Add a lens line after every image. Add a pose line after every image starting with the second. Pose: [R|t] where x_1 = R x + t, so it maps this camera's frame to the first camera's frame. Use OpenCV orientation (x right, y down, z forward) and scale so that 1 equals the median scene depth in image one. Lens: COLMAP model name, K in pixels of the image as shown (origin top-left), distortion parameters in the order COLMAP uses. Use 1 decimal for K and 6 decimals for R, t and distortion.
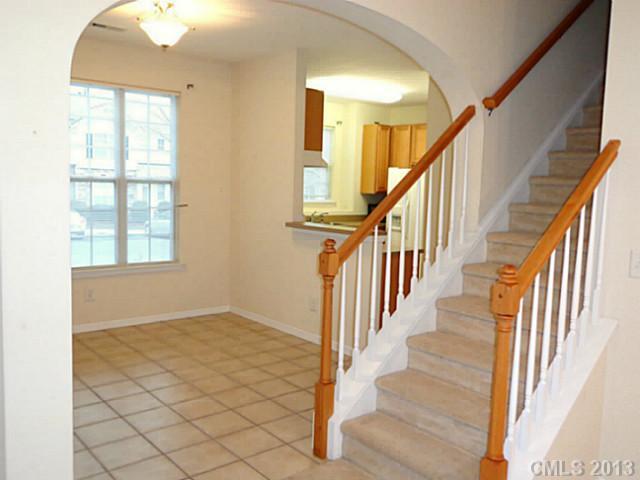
lens RADIAL K [[560.1, 0, 320.0], [0, 560.1, 240.0], [0, 0, 1]] dist [-0.008859, -0.003998]
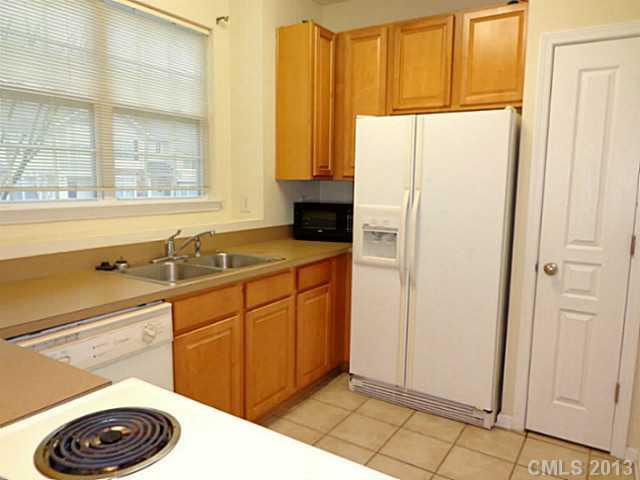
lens RADIAL K [[470.5, 0, 320.0], [0, 470.5, 240.0], [0, 0, 1]] dist [0.002971, -0.001477]
pose [[0.953642, -0.054923, 0.295890, -0.011463], [0.047614, 0.998358, 0.031856, -0.045423], [-0.297153, -0.016291, 0.954691, 0.629202]]
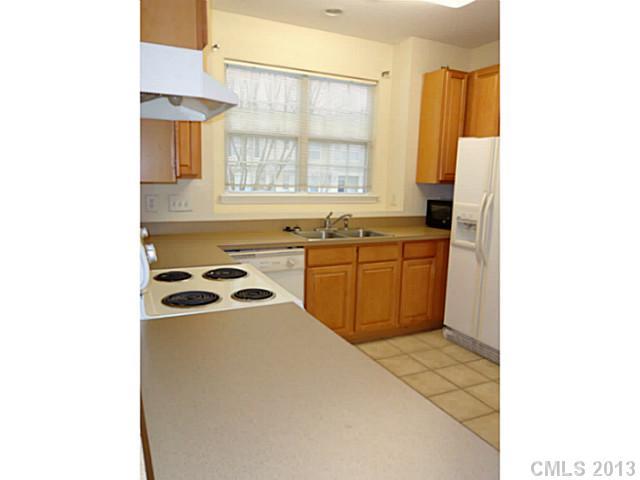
lens RADIAL K [[409.7, 0, 320.0], [0, 409.7, 240.0], [0, 0, 1]] dist [-0.005138, -0.000678]
pose [[0.973175, 0.032794, -0.227716, 0.076078], [-0.023549, 0.998789, 0.043198, -0.036084], [0.228857, -0.036677, 0.972769, 0.521330]]
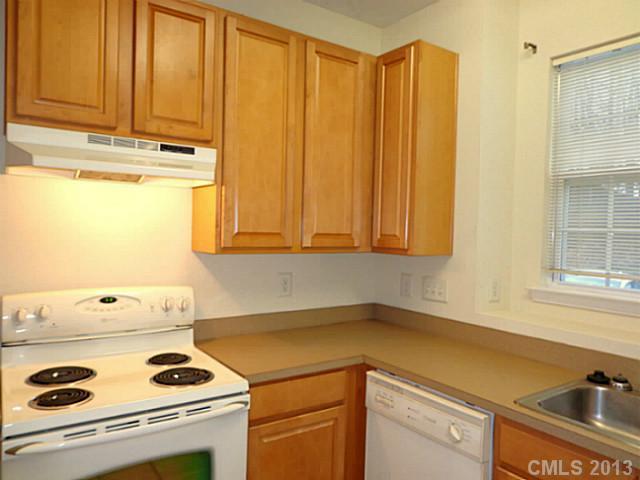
lens RADIAL K [[470.5, 0, 320.0], [0, 470.5, 240.0], [0, 0, 1]] dist [0.002971, -0.001477]
pose [[-0.095396, -0.012788, -0.995357, 0.168587], [-0.139858, 0.990171, 0.000683, -0.070721], [0.985565, 0.139274, -0.096247, 0.798652]]
